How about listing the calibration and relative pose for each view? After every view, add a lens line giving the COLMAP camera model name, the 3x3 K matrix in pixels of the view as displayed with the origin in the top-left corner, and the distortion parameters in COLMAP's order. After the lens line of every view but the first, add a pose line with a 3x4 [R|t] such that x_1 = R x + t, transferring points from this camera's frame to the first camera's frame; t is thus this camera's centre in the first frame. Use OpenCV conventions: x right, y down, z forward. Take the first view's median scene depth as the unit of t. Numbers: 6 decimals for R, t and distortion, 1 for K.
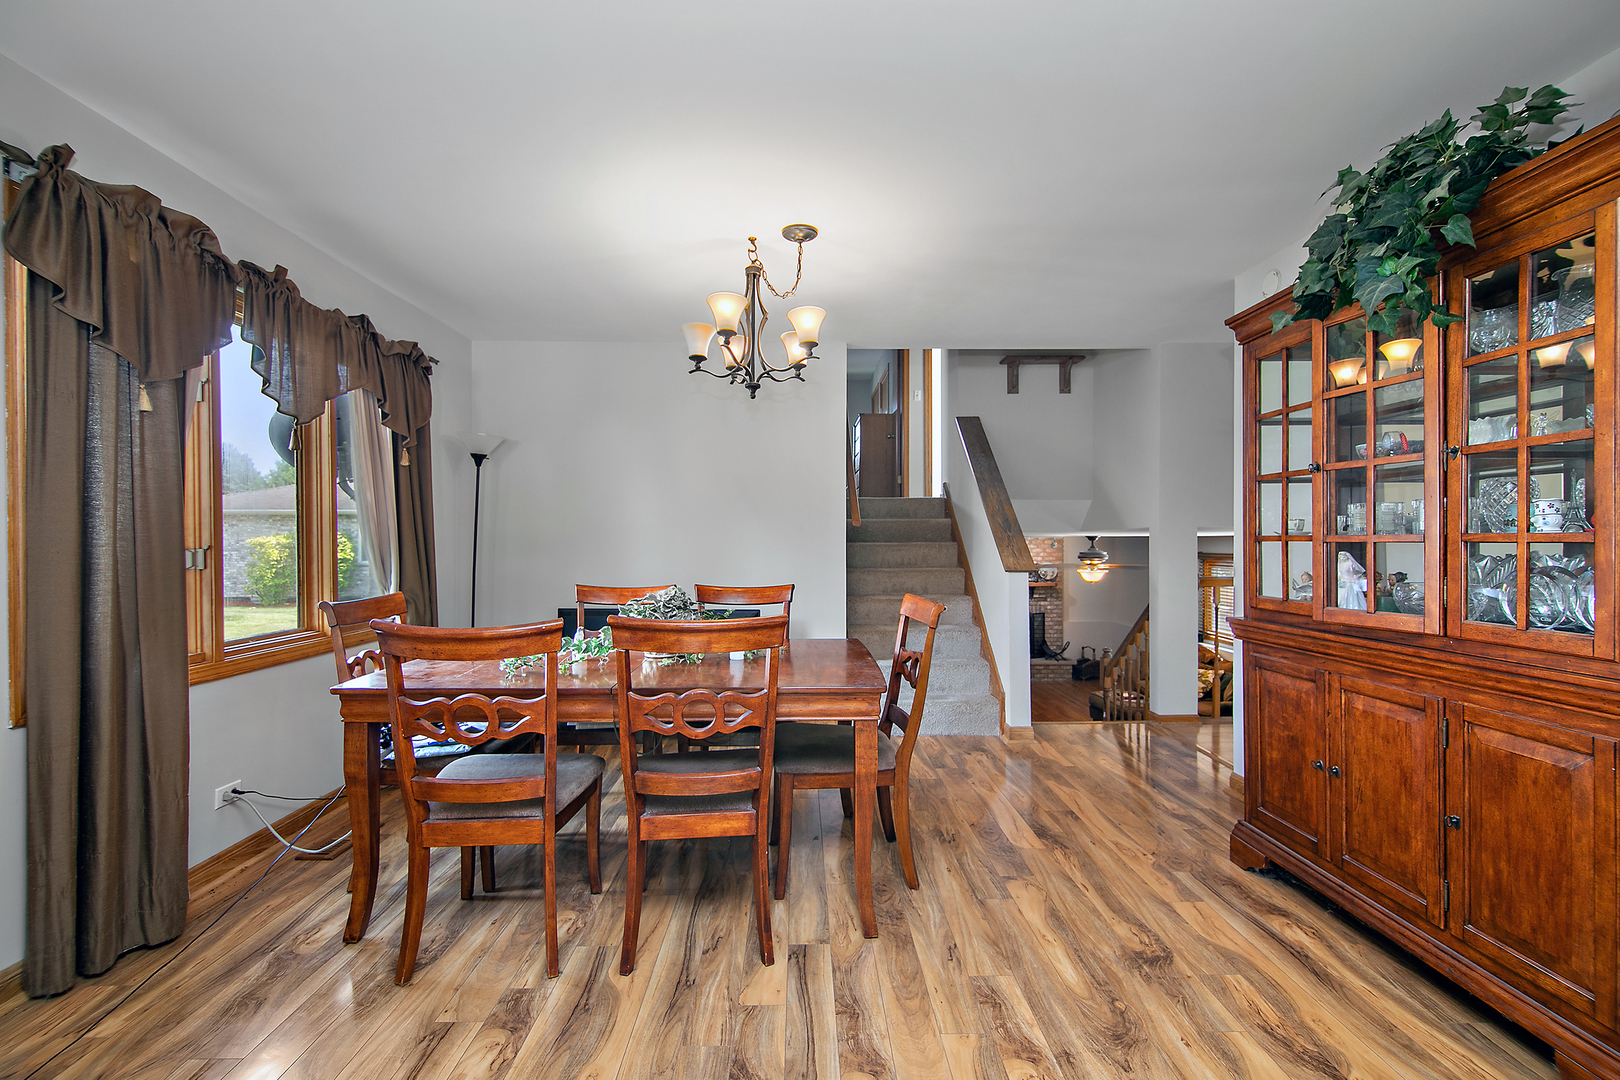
lens RADIAL K [[720.1, 0, 810.0], [0, 720.1, 540.0], [0, 0, 1]] dist [-0.002059, -0.000327]
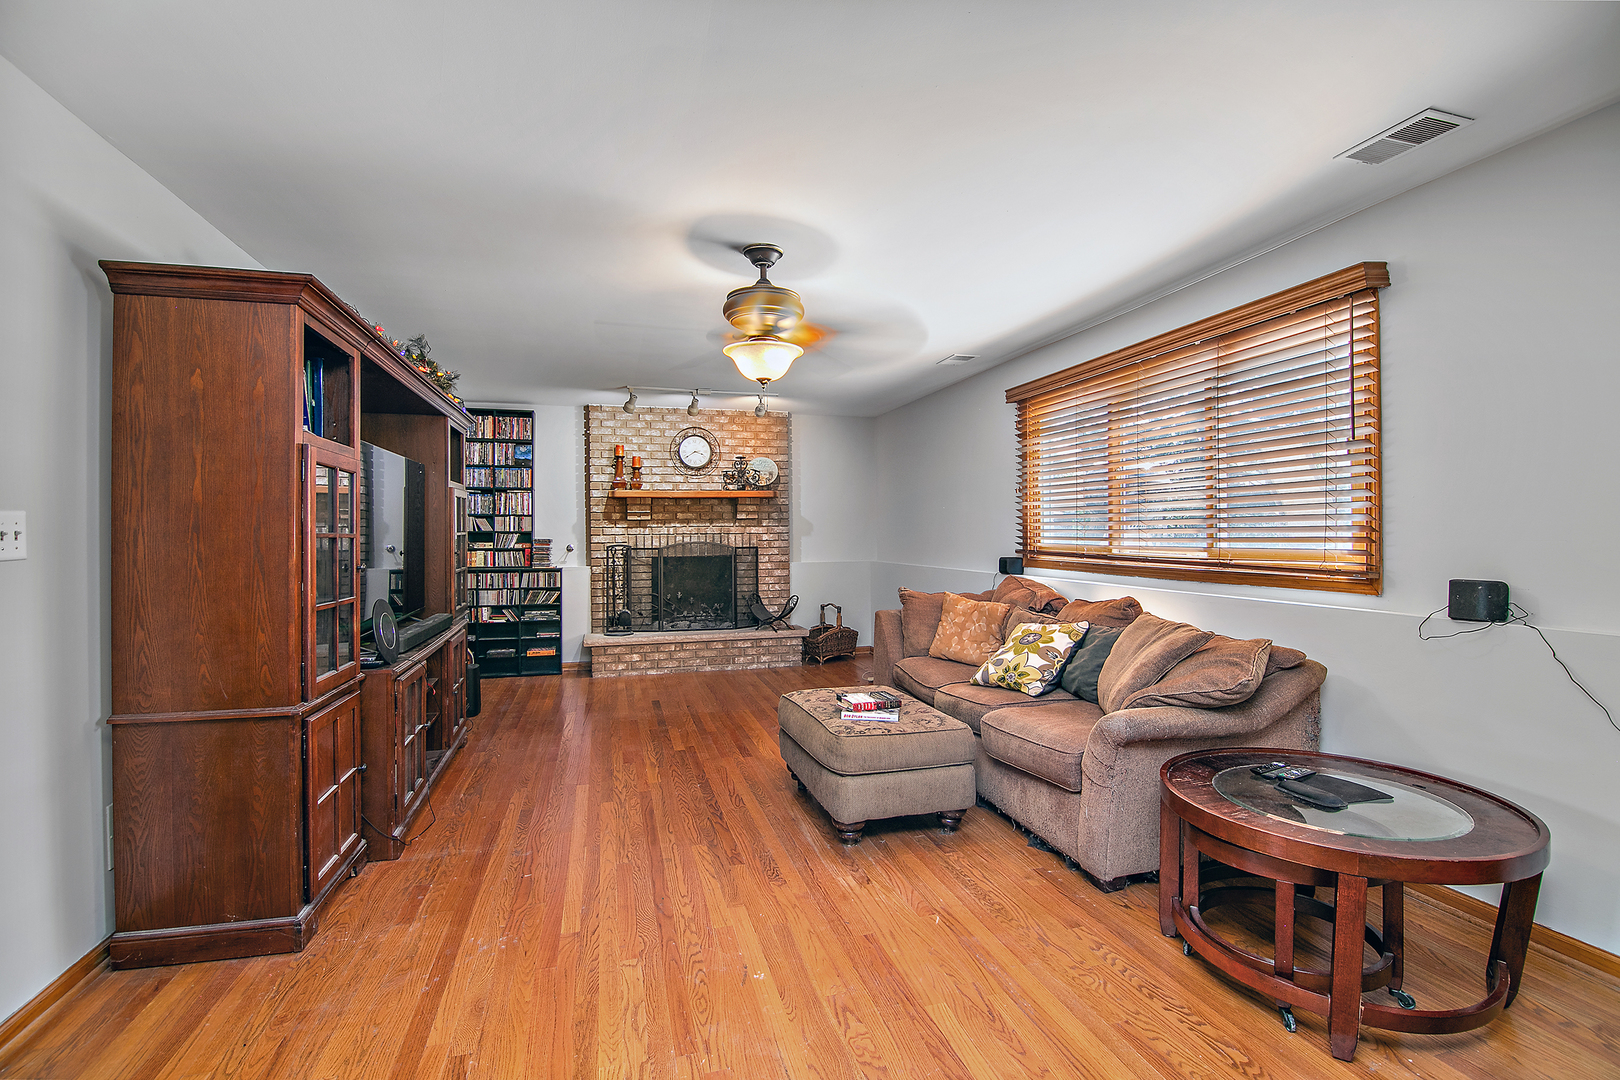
lens RADIAL K [[720.1, 0, 810.0], [0, 720.1, 540.0], [0, 0, 1]] dist [-0.002059, -0.000327]
pose [[0.967425, 0.001739, 0.253153, 0.761026], [-0.003934, 0.999959, 0.008164, 0.310631], [-0.253128, -0.008894, 0.967392, 1.525114]]
